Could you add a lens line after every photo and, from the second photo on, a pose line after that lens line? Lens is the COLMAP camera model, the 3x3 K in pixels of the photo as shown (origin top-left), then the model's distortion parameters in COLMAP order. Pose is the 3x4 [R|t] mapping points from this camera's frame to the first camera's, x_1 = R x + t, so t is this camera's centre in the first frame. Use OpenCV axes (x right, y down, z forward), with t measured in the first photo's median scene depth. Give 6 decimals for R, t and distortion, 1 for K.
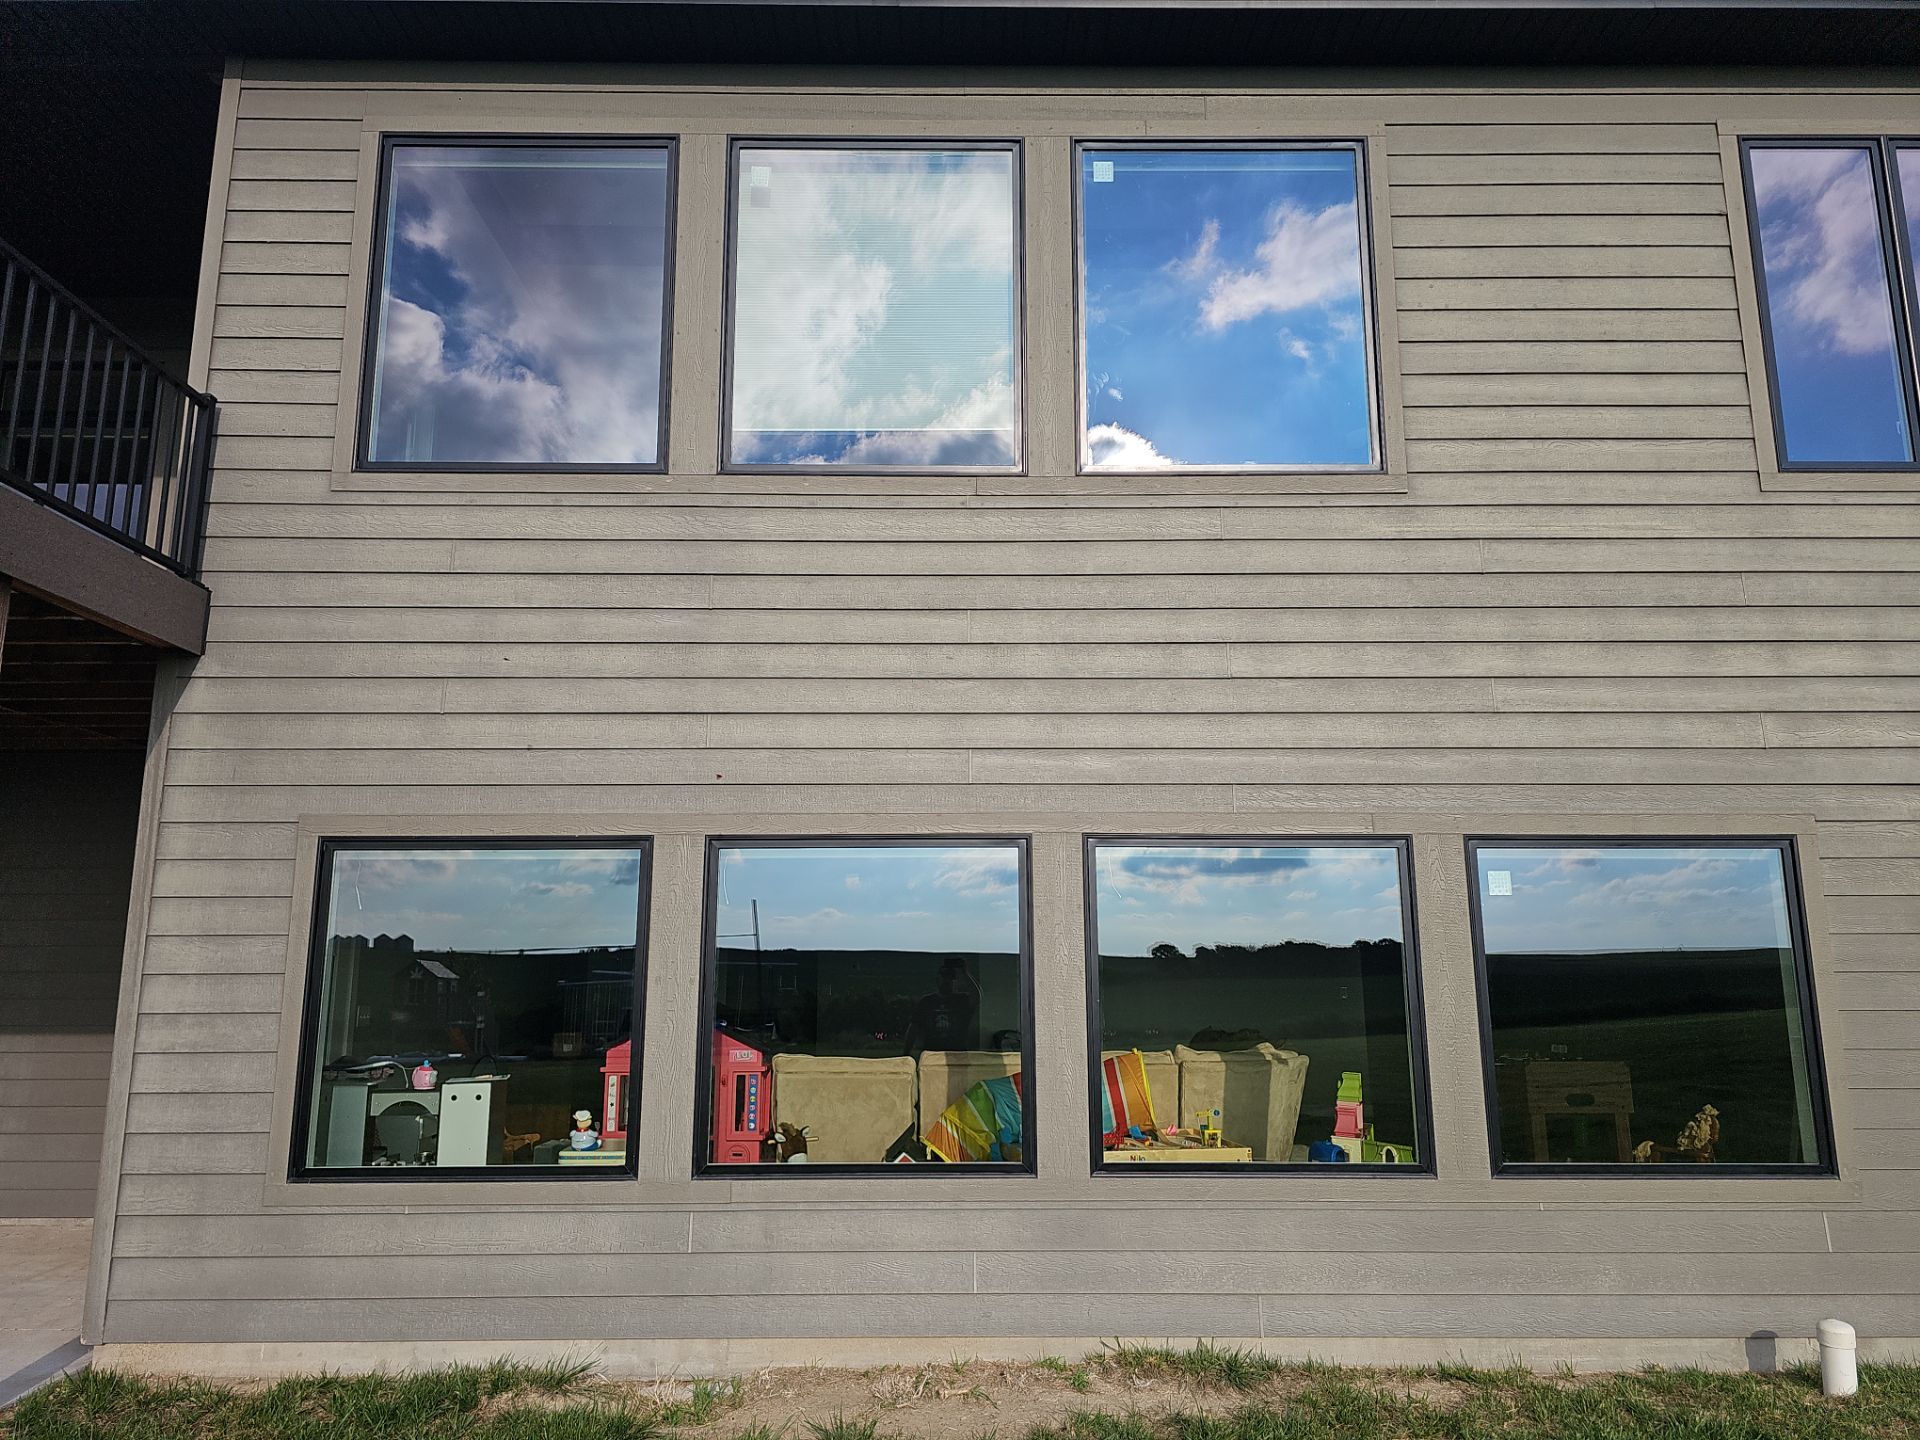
lens RADIAL K [[1325.3, 0, 971.9], [0, 1325.3, 708.4], [0, 0, 1]] dist [0.042079, -0.049988]
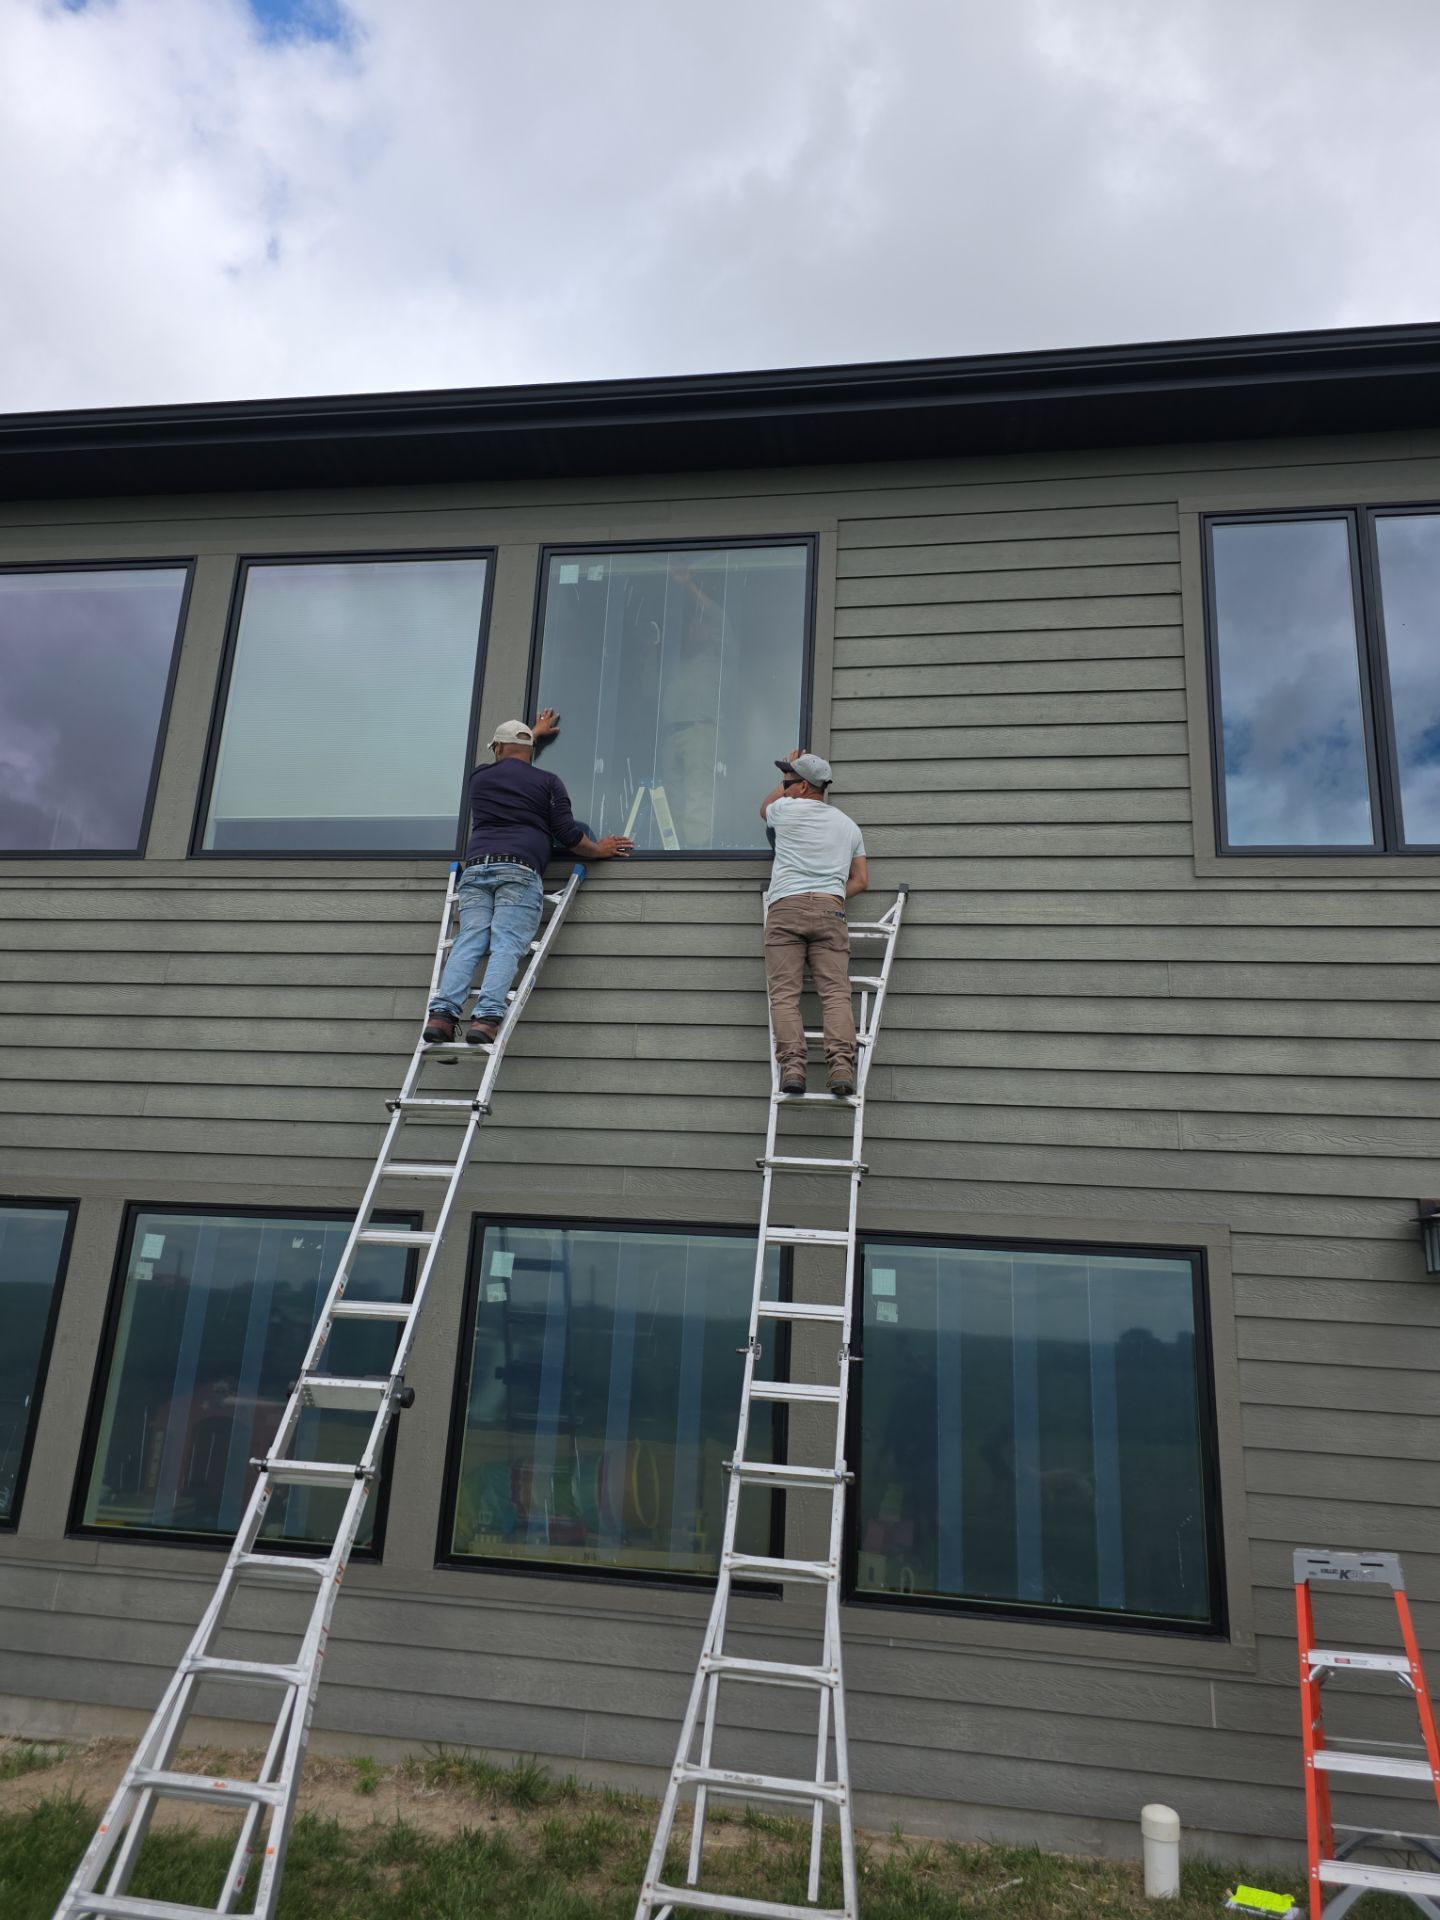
lens RADIAL K [[1351.4, 0, 720.0], [0, 1351.4, 960.0], [0, 0, 1]] dist [0.057690, -0.049563]
pose [[0.985080, 0.010663, -0.171766, 0.431611], [-0.027809, 0.994825, -0.097726, -0.000608], [0.169835, 0.101044, 0.980279, 0.004312]]
